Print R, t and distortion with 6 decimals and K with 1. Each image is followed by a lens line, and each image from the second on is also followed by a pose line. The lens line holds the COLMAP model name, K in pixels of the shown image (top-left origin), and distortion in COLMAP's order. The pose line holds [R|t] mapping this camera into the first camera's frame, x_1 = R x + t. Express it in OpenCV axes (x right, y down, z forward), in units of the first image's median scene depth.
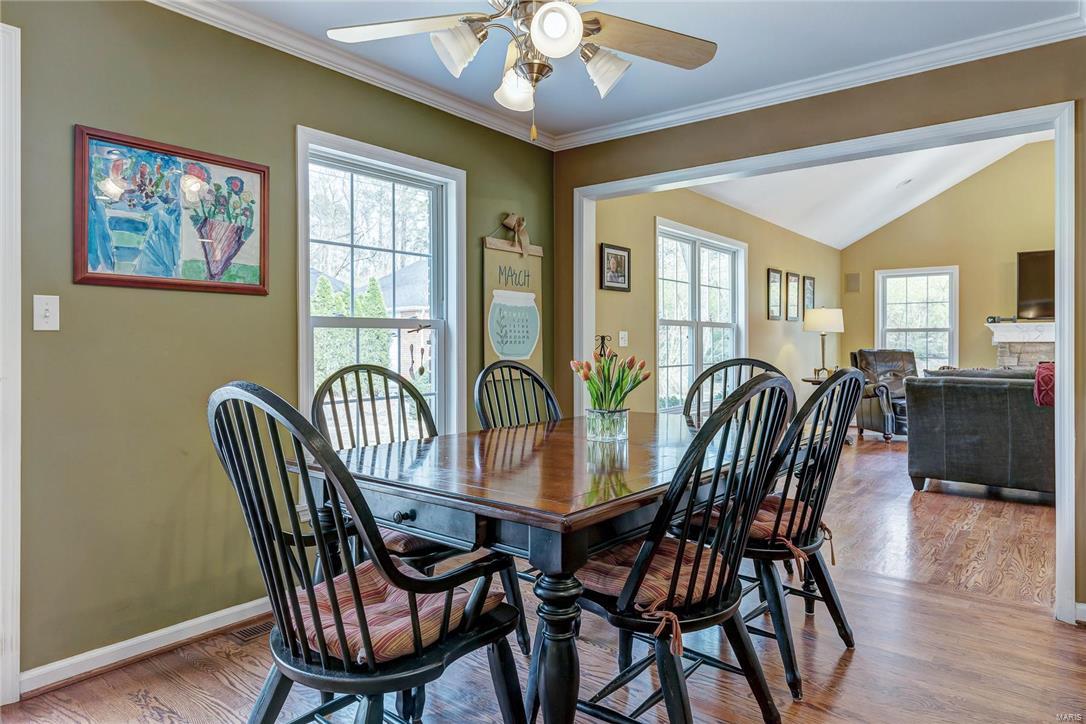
lens RADIAL K [[677.7, 0, 541.9], [0, 677.7, 362.5], [0, 0, 1]] dist [0.001345, -0.002794]
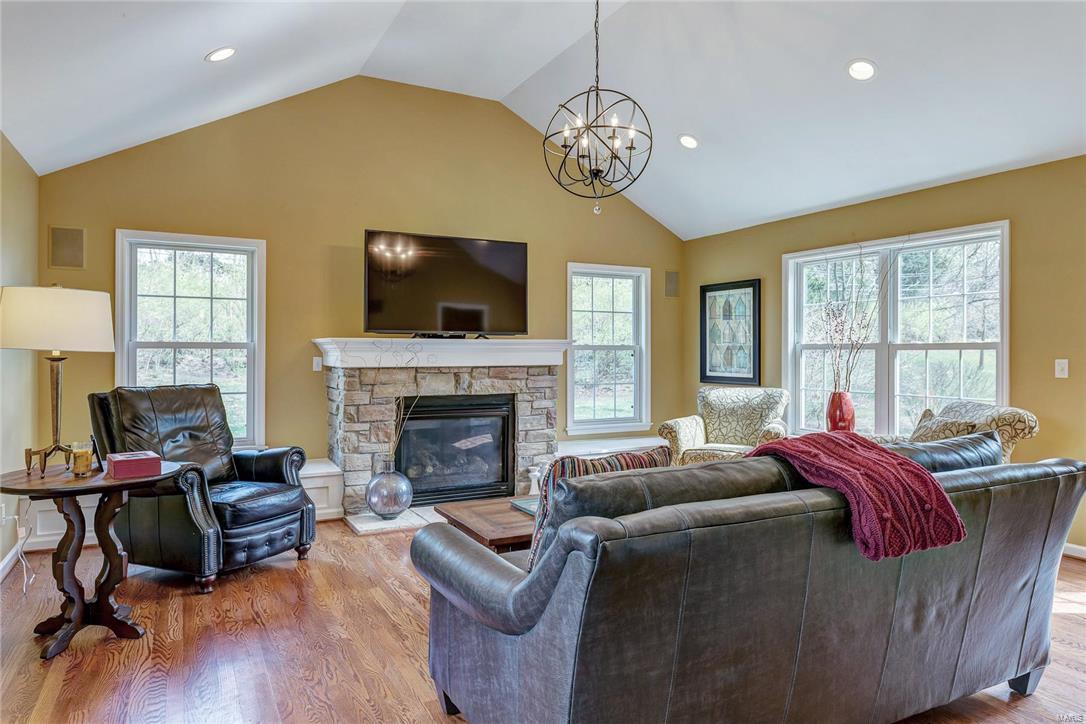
lens RADIAL K [[677.7, 0, 544.5], [0, 677.7, 354.3], [0, 0, 1]] dist [0.001345, -0.002794]
pose [[0.397067, 0.001134, 0.917789, 0.166325], [0.024429, 0.999632, -0.011804, -0.029487], [-0.917464, 0.027107, 0.396893, 0.561436]]
